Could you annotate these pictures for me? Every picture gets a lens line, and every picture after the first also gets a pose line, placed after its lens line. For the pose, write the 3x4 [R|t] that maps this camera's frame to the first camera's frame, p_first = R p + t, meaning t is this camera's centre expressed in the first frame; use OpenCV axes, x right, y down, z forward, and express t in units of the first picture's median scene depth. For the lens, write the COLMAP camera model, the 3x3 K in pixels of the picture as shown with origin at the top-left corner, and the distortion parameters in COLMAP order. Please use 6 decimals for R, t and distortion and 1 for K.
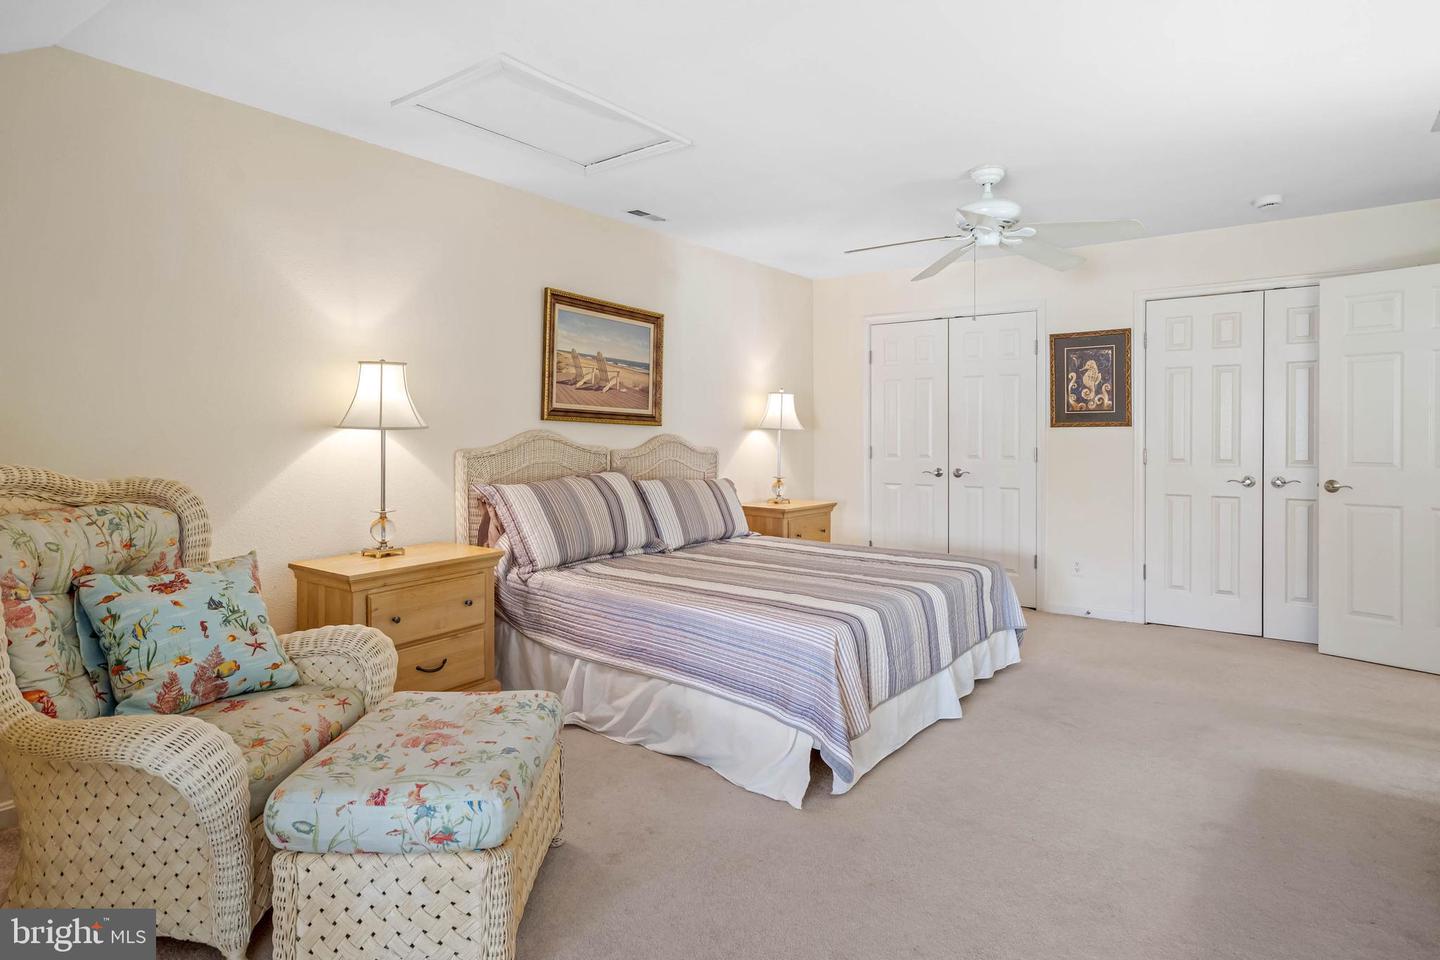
lens RADIAL K [[808.0, 0, 726.9], [0, 808.0, 444.6], [0, 0, 1]] dist [0.000522, 0.000599]
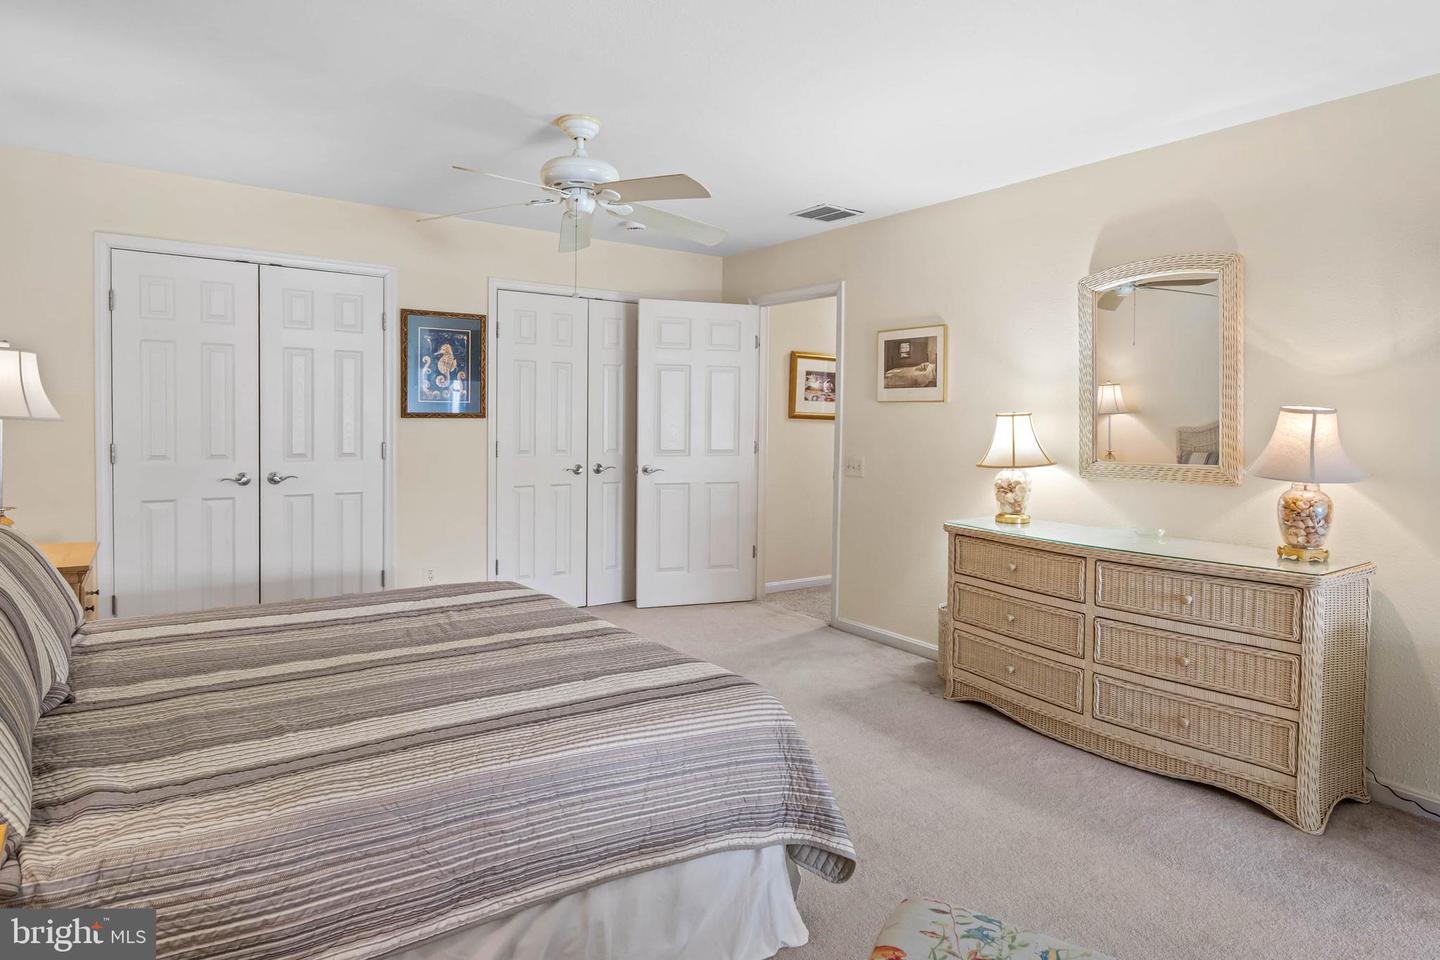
lens RADIAL K [[808.0, 0, 726.9], [0, 808.0, 444.6], [0, 0, 1]] dist [0.000522, 0.000599]
pose [[0.313154, -0.025087, 0.949371, -0.325873], [-0.001613, 0.999636, 0.026947, -0.017389], [-0.949701, -0.009970, 0.312999, 0.429331]]
